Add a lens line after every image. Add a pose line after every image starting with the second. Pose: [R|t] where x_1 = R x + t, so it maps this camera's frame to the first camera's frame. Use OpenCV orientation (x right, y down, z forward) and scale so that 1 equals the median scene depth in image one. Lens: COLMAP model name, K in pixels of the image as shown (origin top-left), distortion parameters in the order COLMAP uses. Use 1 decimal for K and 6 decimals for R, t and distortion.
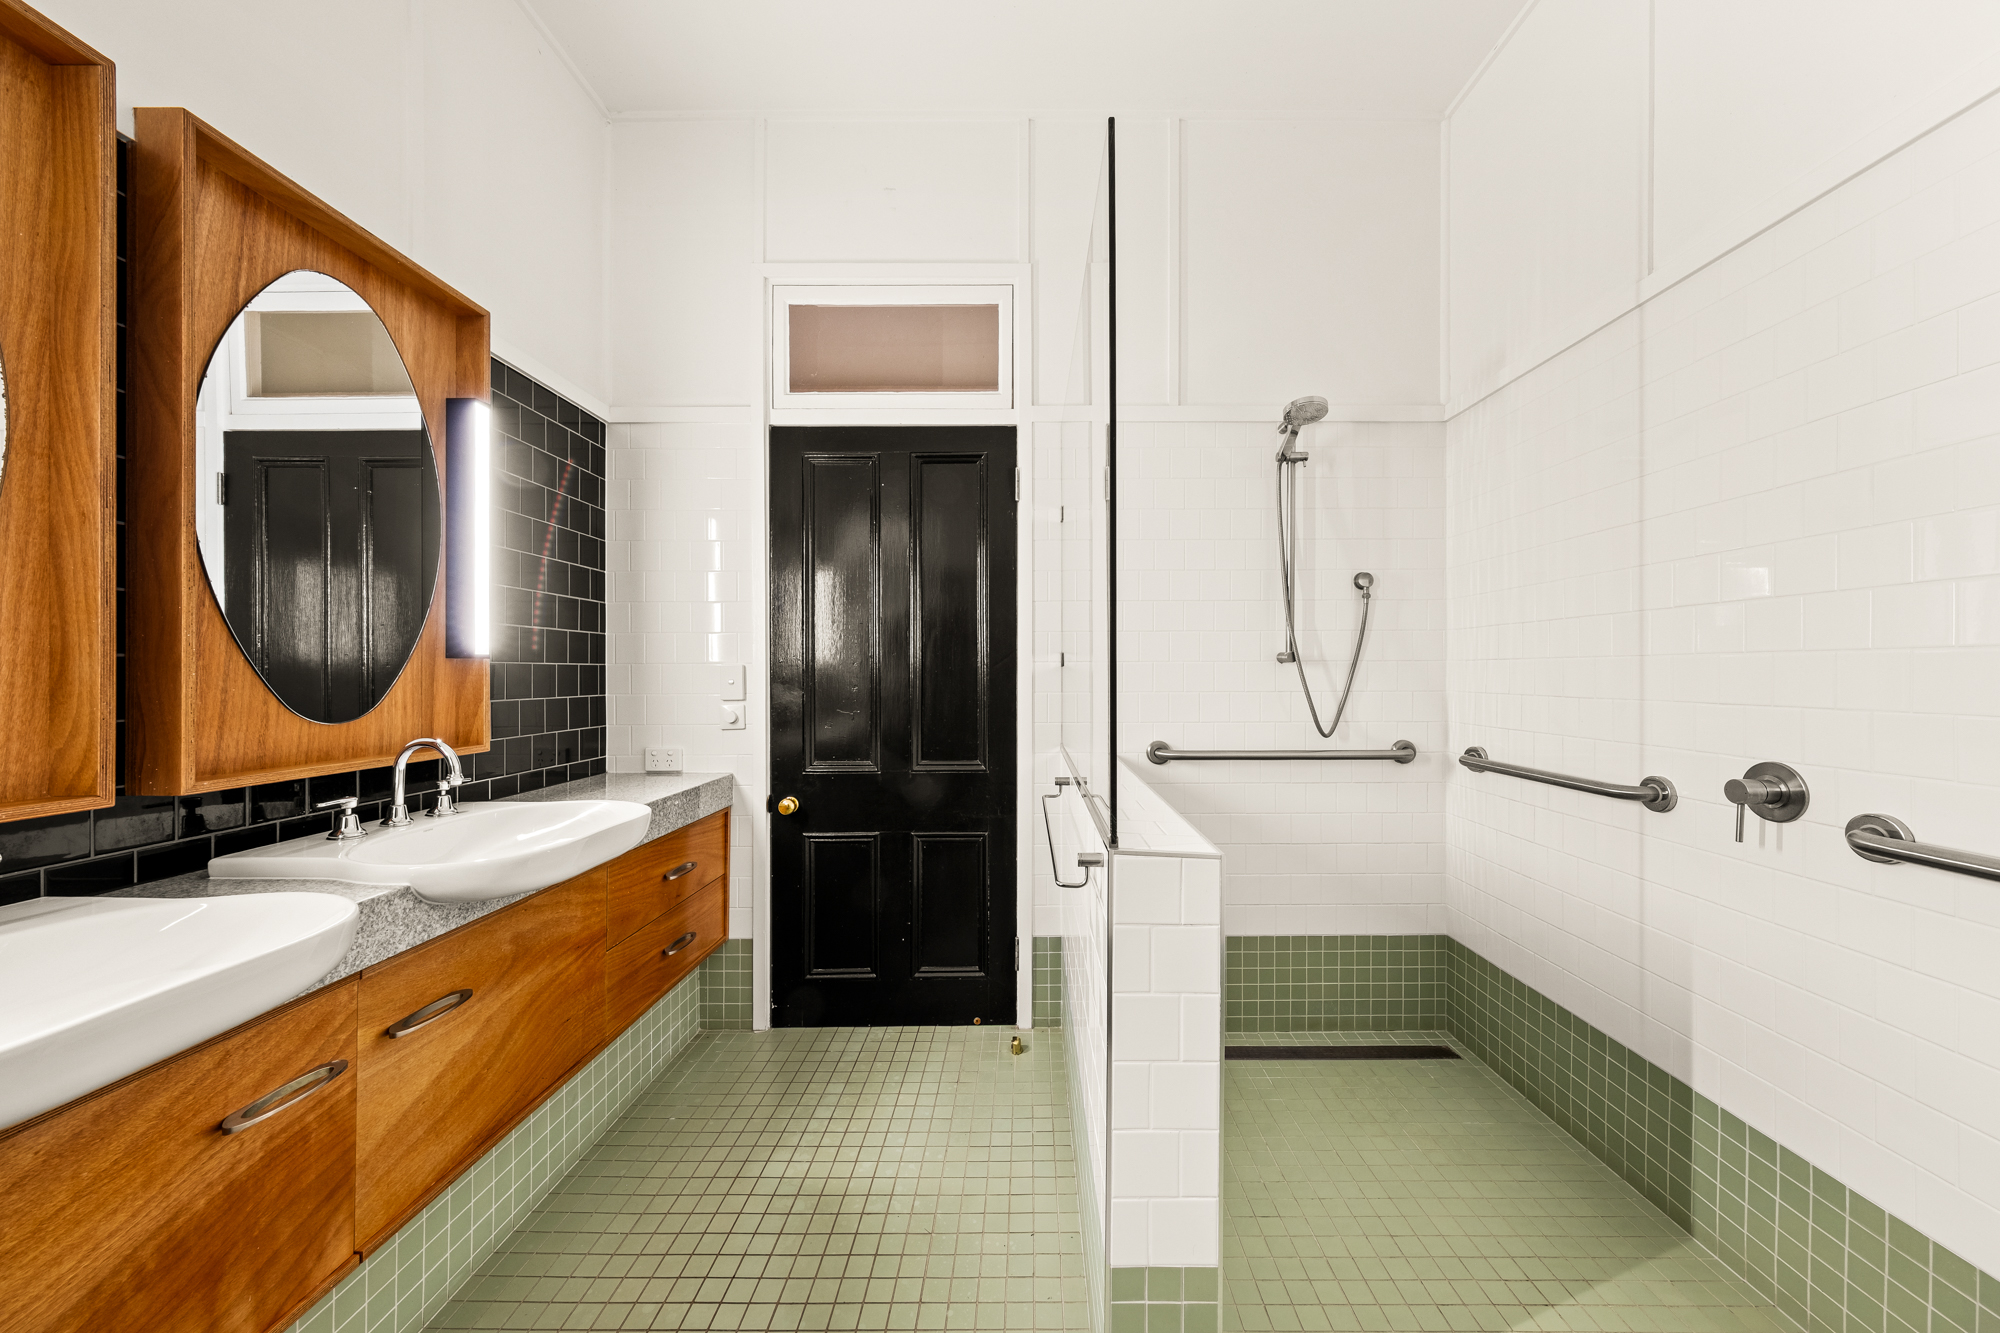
lens RADIAL K [[672.0, 0, 1011.7], [0, 672.0, 671.6], [0, 0, 1]] dist [-0.000480, 0.000140]
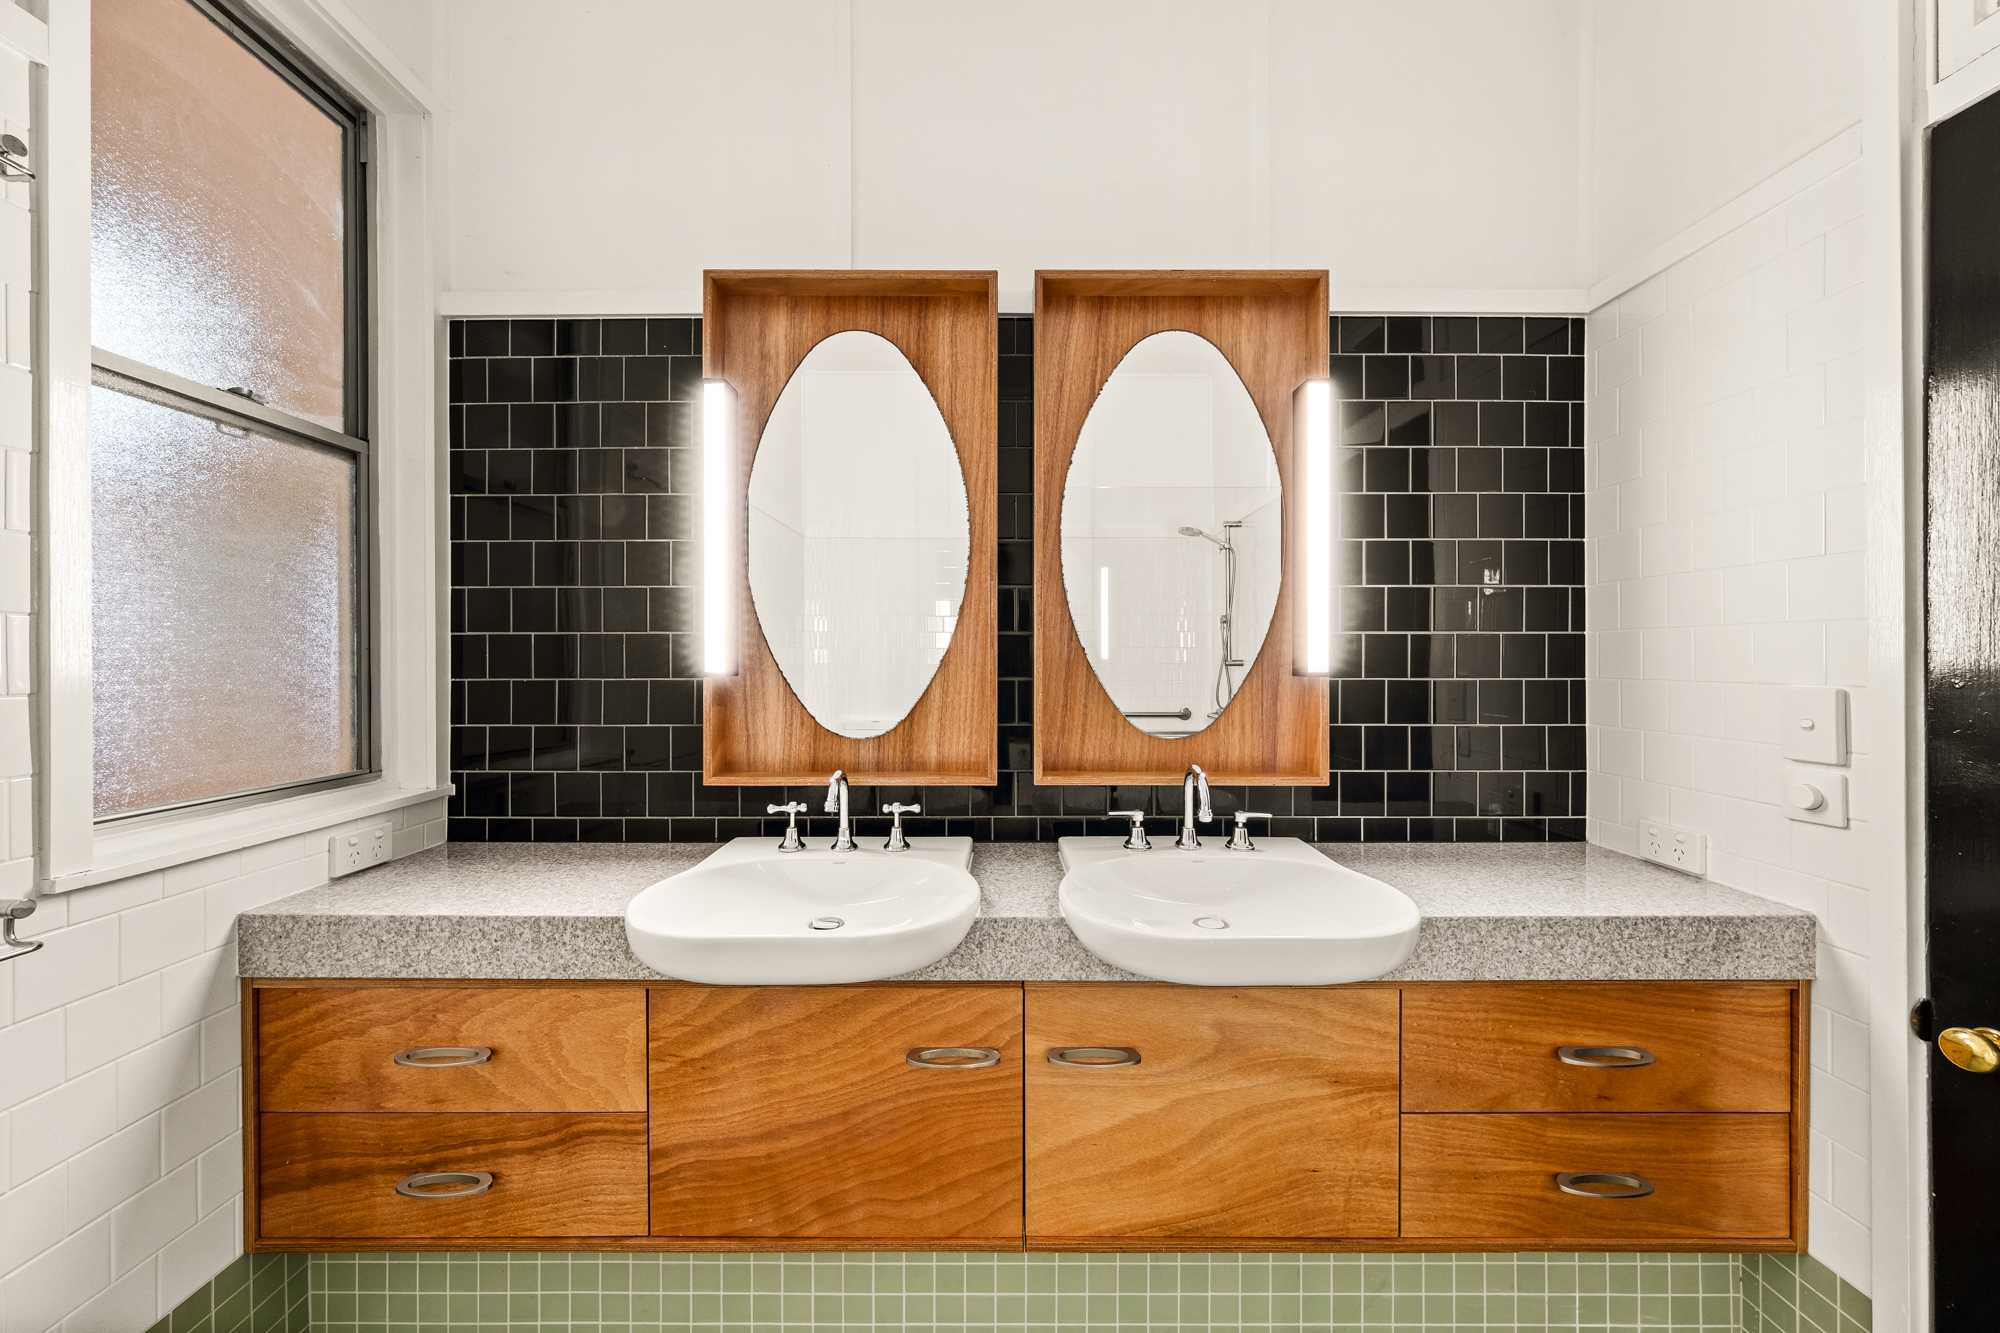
lens RADIAL K [[672.0, 0, 999.7], [0, 672.0, 660.5], [0, 0, 1]] dist [-0.000480, 0.000140]
pose [[0.029581, 0.002582, -0.999559, 0.065616], [-0.001284, 0.999996, 0.002546, -0.044405], [0.999562, 0.001208, 0.029584, 0.598605]]
